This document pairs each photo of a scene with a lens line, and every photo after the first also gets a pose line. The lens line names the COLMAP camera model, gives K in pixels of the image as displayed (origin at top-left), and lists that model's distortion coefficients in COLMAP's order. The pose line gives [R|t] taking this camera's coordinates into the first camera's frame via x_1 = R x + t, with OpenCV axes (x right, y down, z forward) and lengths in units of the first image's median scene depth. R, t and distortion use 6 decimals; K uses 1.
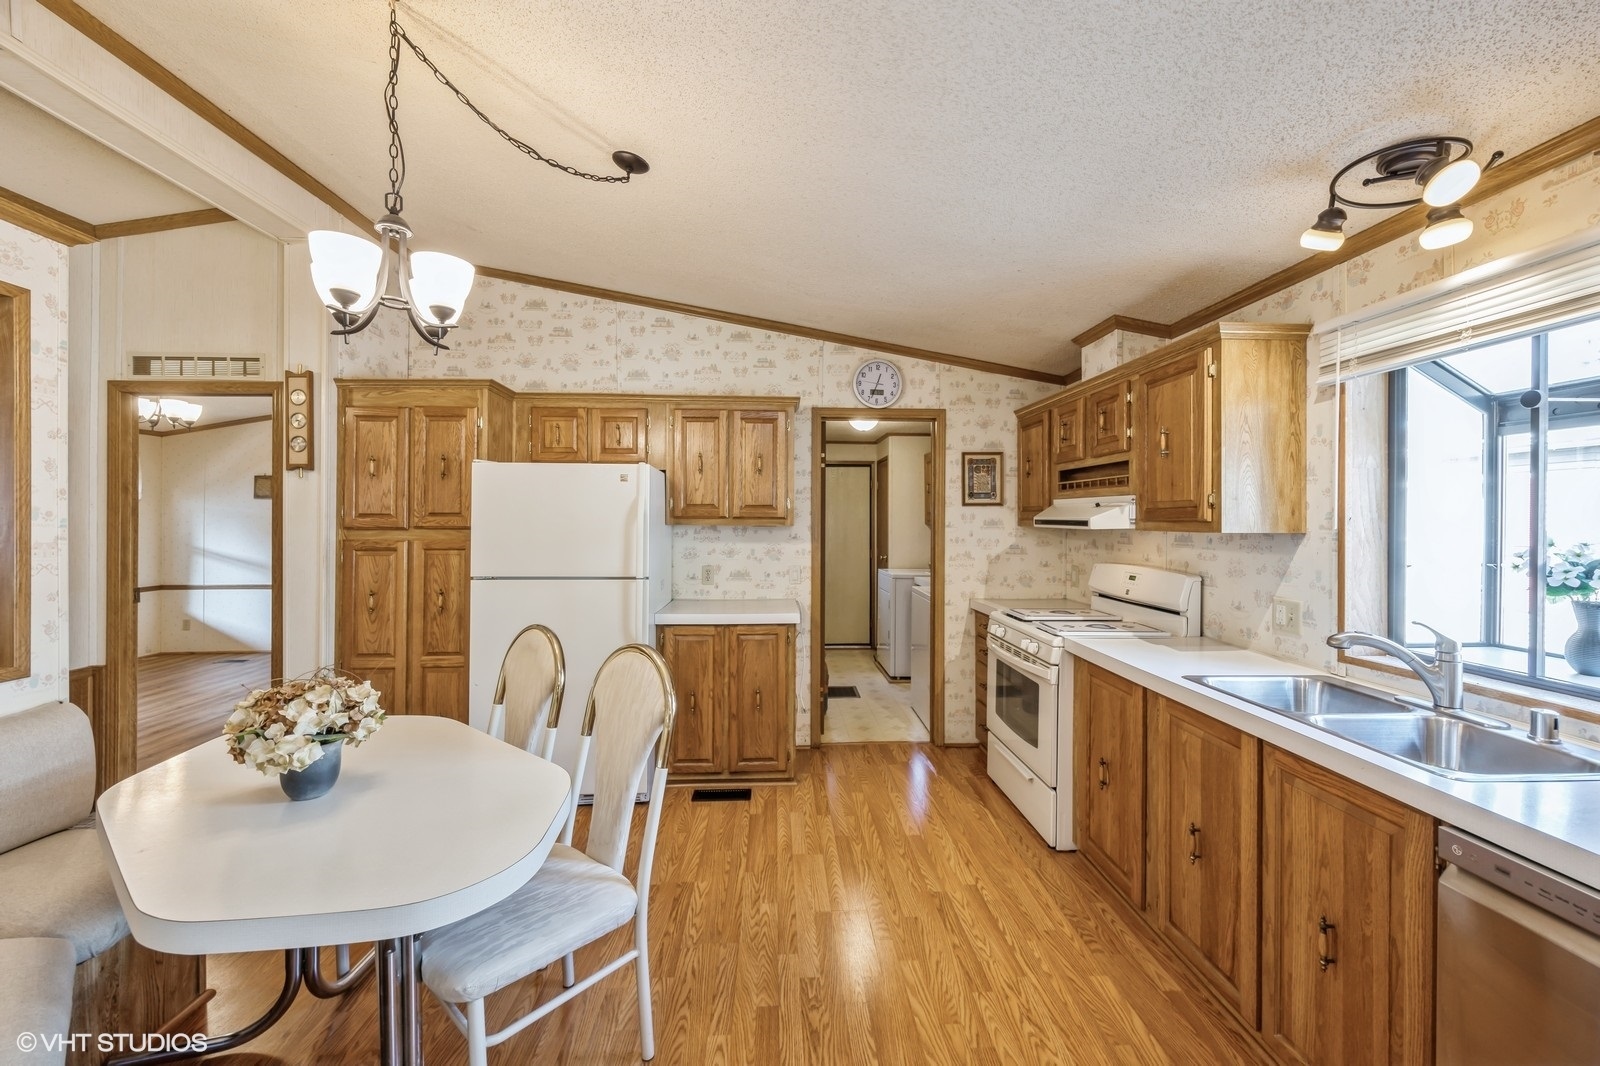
lens RADIAL K [[618.6, 0, 804.5], [0, 618.6, 525.5], [0, 0, 1]] dist [0.000393, -0.000289]
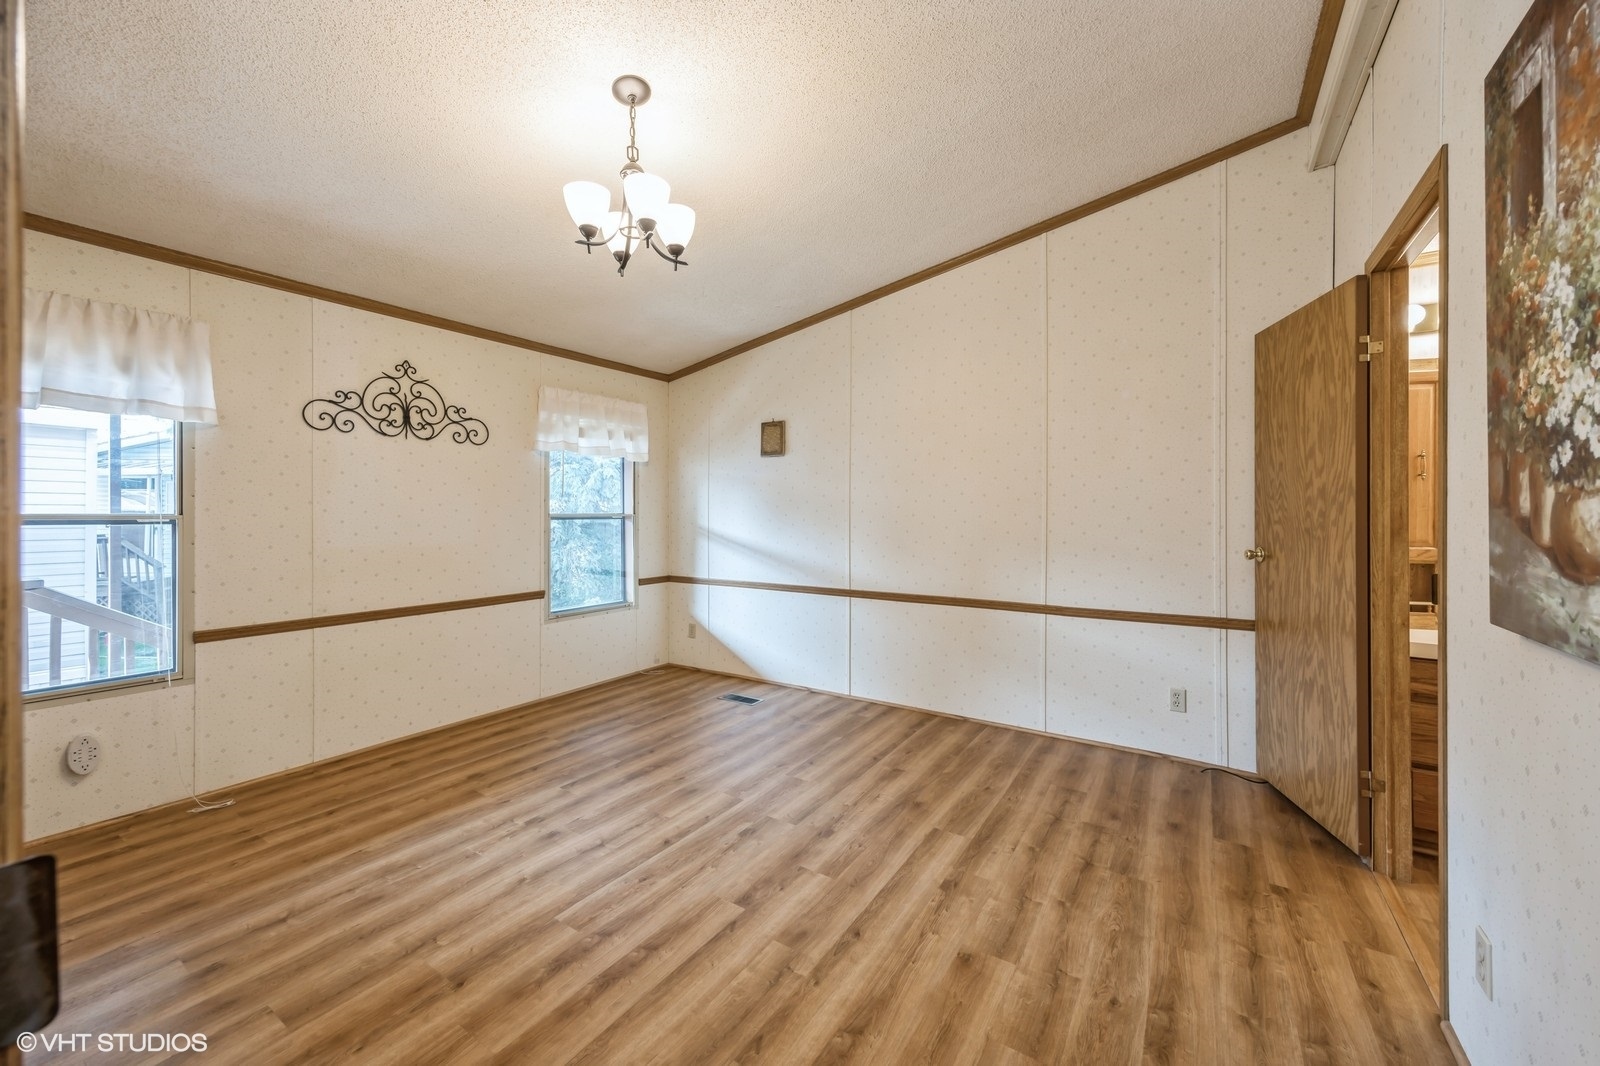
lens RADIAL K [[618.6, 0, 802.5], [0, 618.6, 519.4], [0, 0, 1]] dist [0.000393, -0.000289]
pose [[0.806716, 0.000252, -0.590940, -0.455103], [0.002268, 0.999991, 0.003522, 0.024270], [0.590935, -0.004181, 0.806708, 0.481804]]
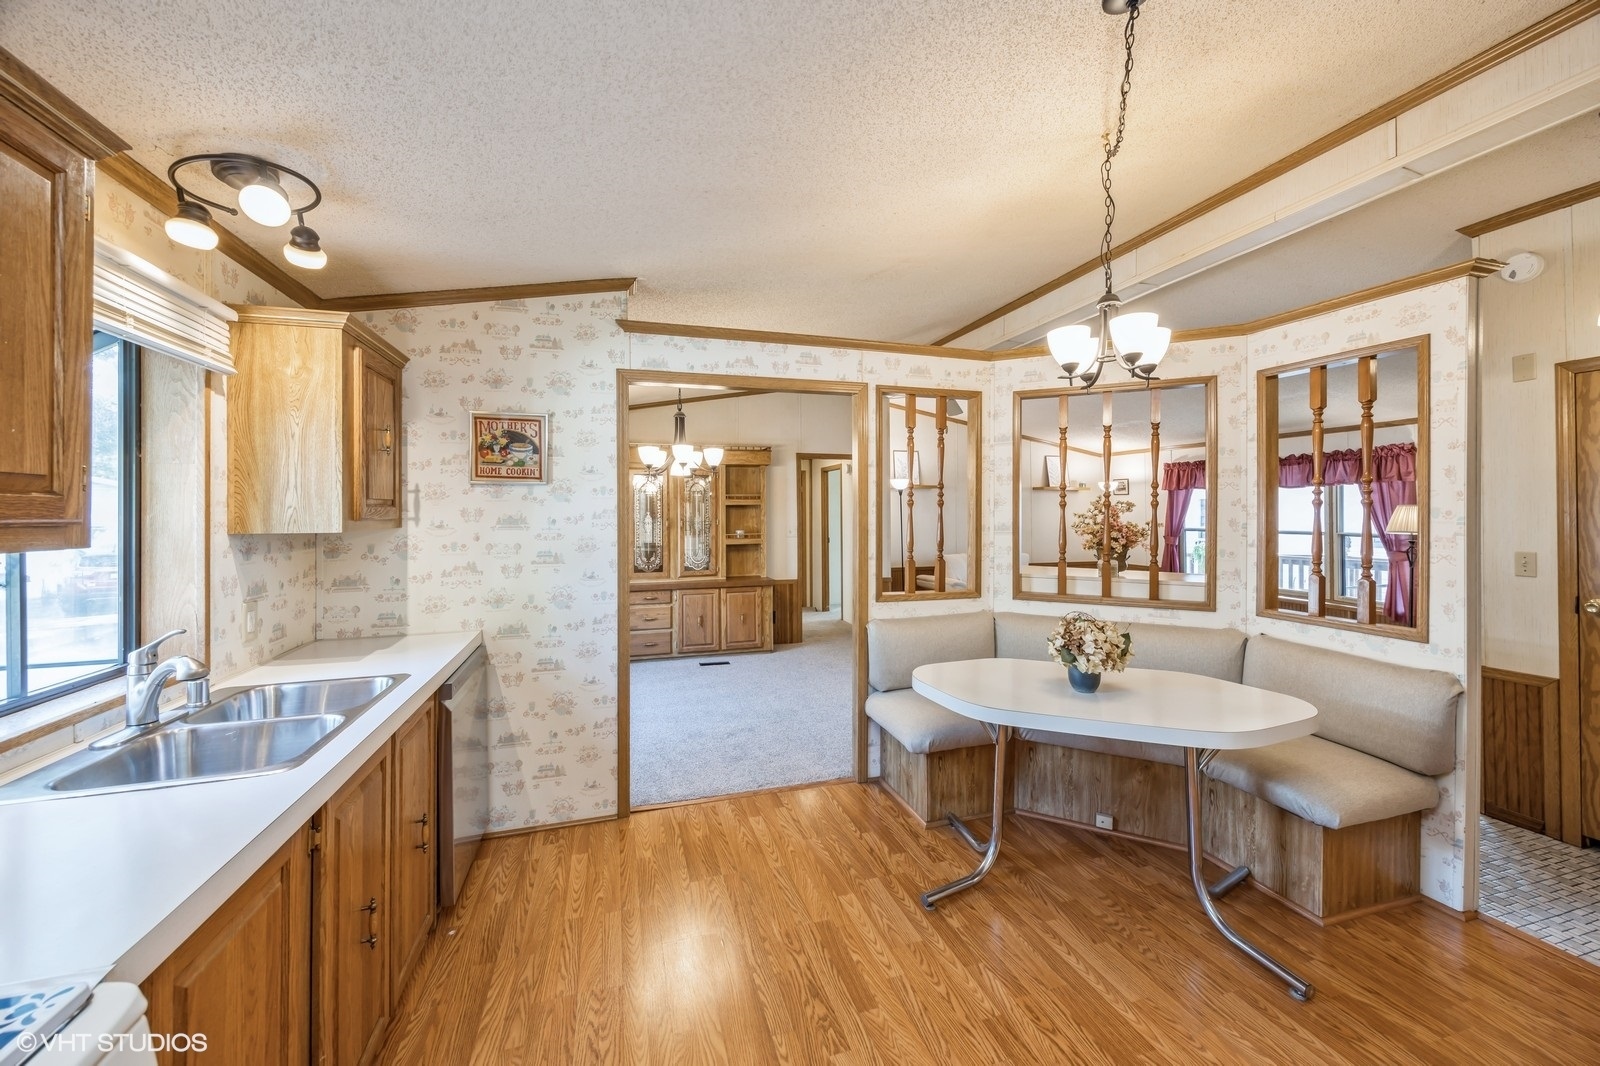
lens RADIAL K [[618.6, 0, 802.5], [0, 618.6, 518.8], [0, 0, 1]] dist [0.000393, -0.000289]
pose [[-0.970317, 0.000756, -0.241834, 0.267096], [0.000590, 1.000000, 0.000757, -0.009059], [0.241835, 0.000592, -0.970317, 1.830480]]
